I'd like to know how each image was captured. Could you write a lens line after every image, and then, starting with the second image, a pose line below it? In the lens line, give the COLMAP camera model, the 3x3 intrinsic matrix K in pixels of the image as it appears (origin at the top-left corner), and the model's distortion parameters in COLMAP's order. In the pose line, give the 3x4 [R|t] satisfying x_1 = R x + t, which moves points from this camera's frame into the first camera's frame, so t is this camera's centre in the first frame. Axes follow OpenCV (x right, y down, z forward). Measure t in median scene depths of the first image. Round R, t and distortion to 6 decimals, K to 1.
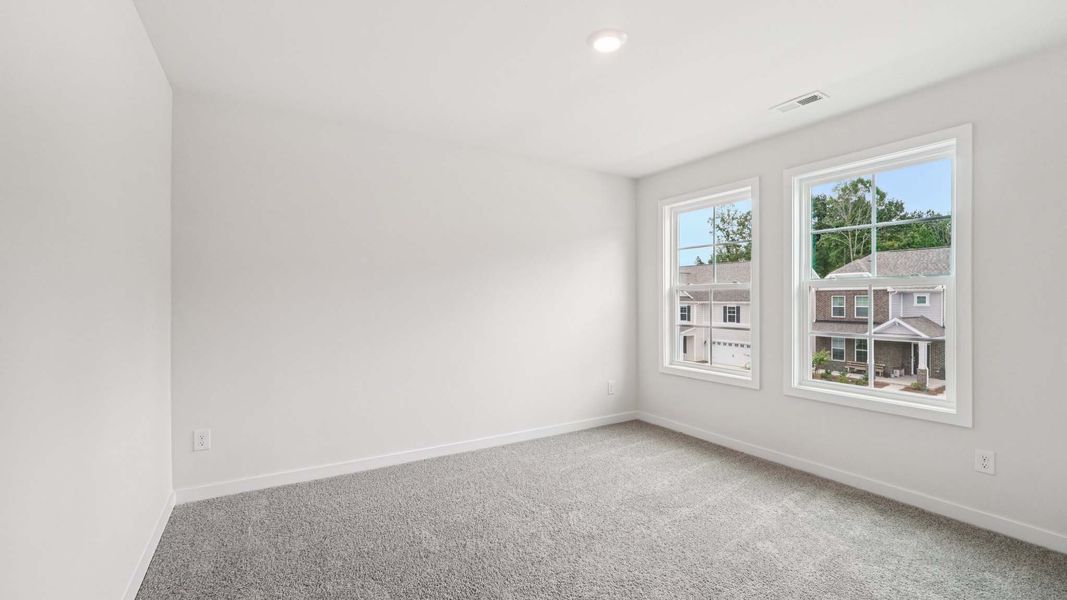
lens RADIAL K [[444.1, 0, 533.5], [0, 444.1, 300.0], [0, 0, 1]] dist [0.000170, 0.000138]
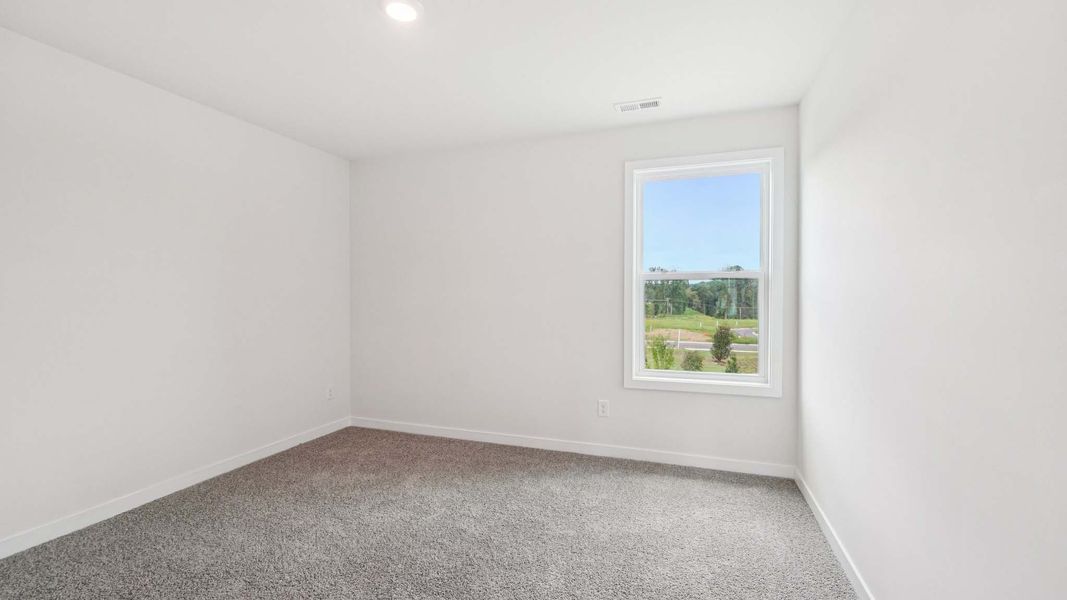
lens RADIAL K [[444.1, 0, 533.5], [0, 444.1, 300.0], [0, 0, 1]] dist [0.000170, 0.000138]
pose [[0.771793, -0.011698, 0.635766, -0.286989], [0.003023, 0.999887, 0.014728, -0.000049], [-0.635867, -0.009445, 0.771741, 0.455281]]
